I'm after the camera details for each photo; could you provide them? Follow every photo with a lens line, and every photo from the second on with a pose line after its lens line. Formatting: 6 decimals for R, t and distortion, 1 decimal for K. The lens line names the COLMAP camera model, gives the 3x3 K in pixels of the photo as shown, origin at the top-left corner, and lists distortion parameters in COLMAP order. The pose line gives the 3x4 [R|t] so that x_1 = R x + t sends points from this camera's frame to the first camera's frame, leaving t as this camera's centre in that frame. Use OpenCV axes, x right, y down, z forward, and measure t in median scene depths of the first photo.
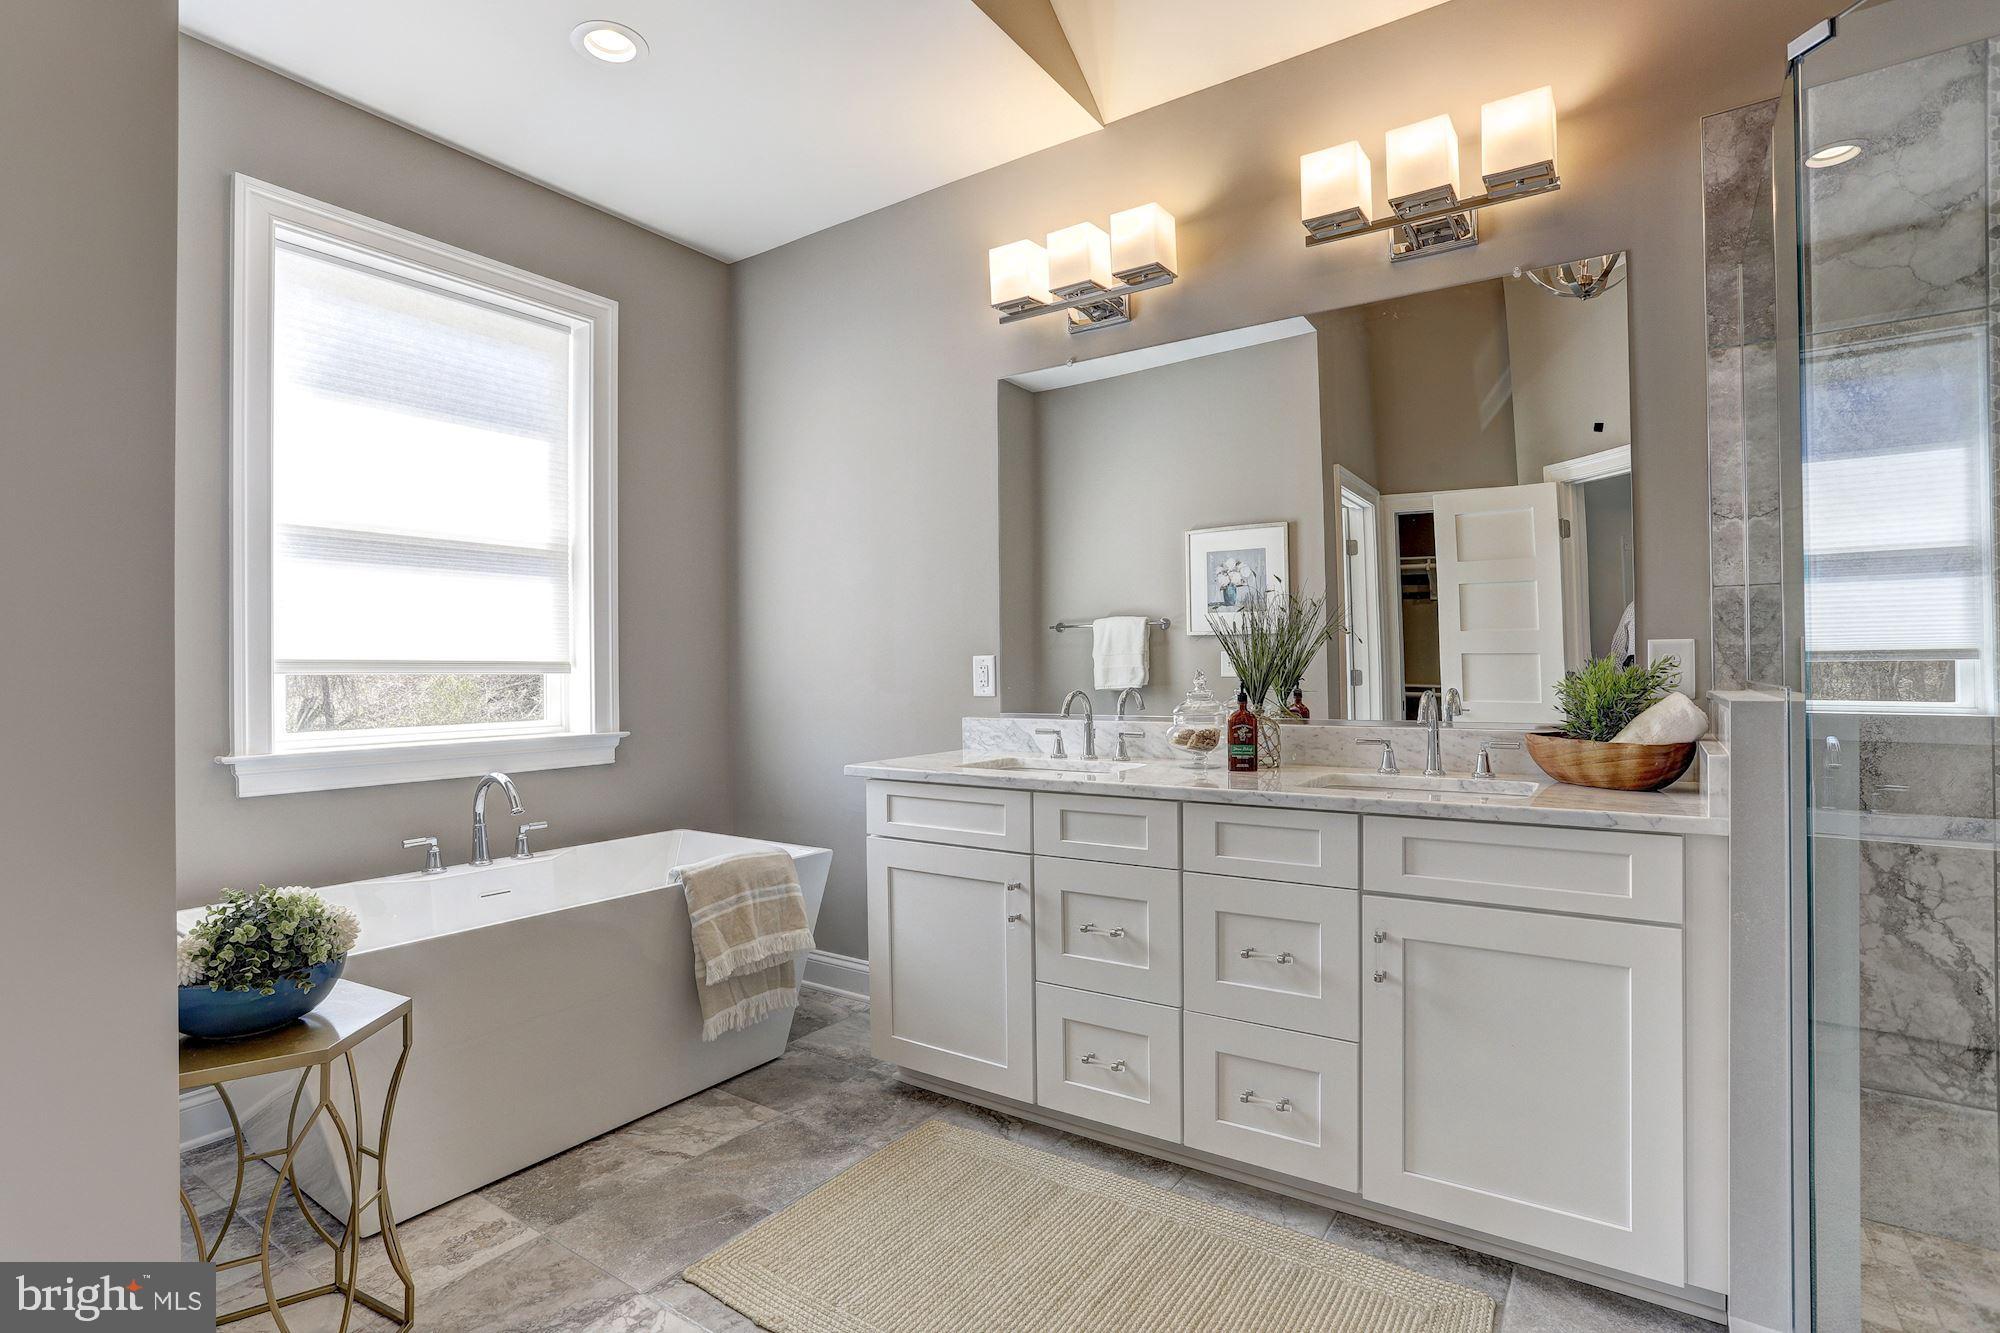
lens RADIAL K [[976.9, 0, 984.6], [0, 976.9, 661.3], [0, 0, 1]] dist [-0.020162, 0.009282]
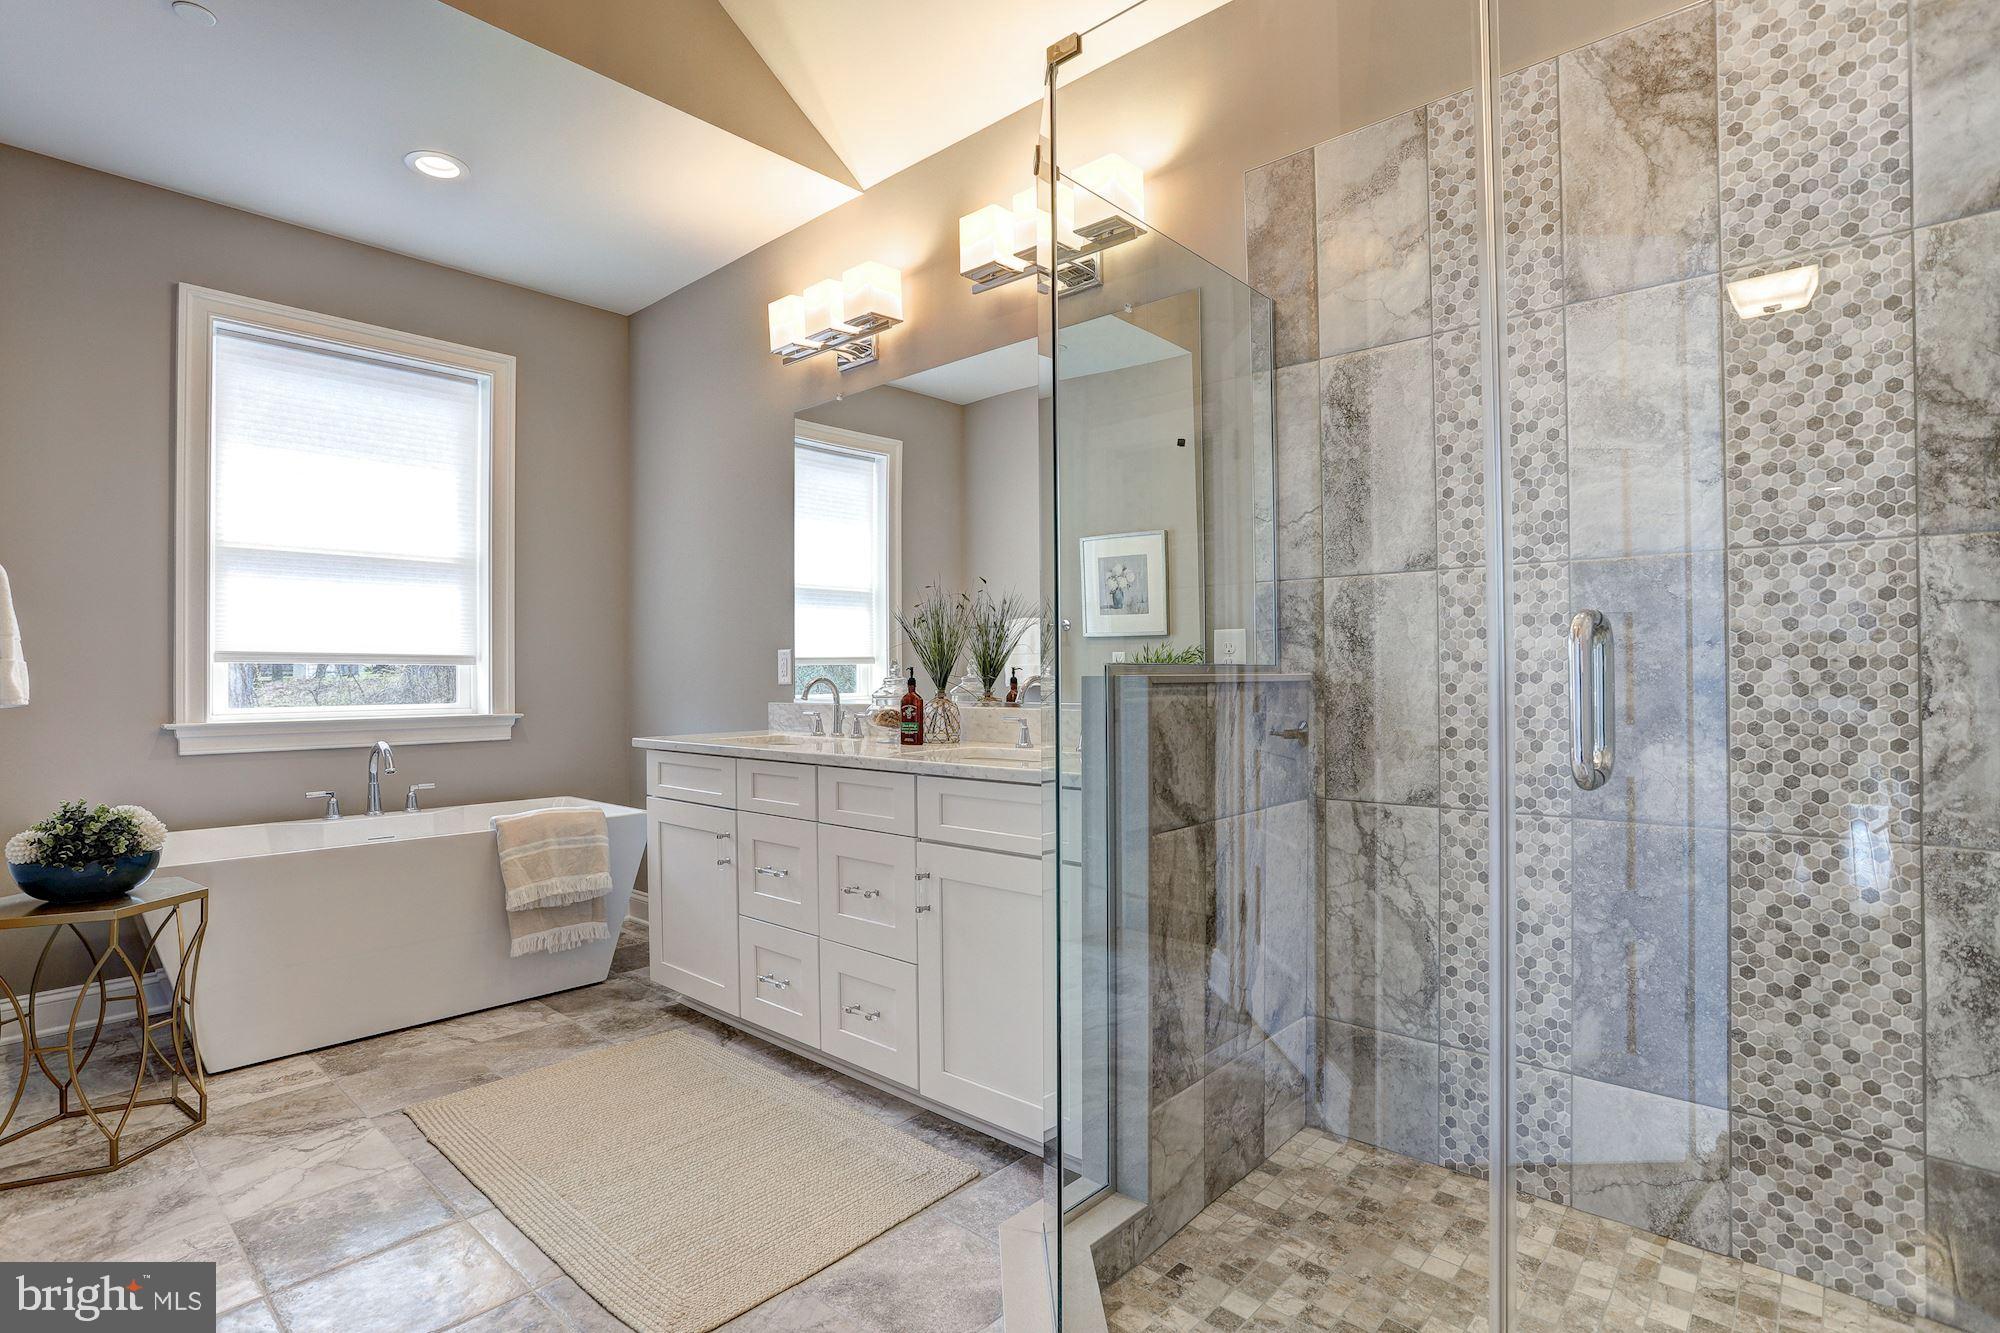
lens RADIAL K [[979.6, 0, 1005.1], [0, 979.6, 671.1], [0, 0, 1]] dist [-0.025192, 0.004626]
pose [[0.990678, 0.004971, -0.136135, 0.521334], [-0.005027, 0.999987, -0.000072, 0.022762], [0.136133, 0.000756, 0.990690, -0.149389]]
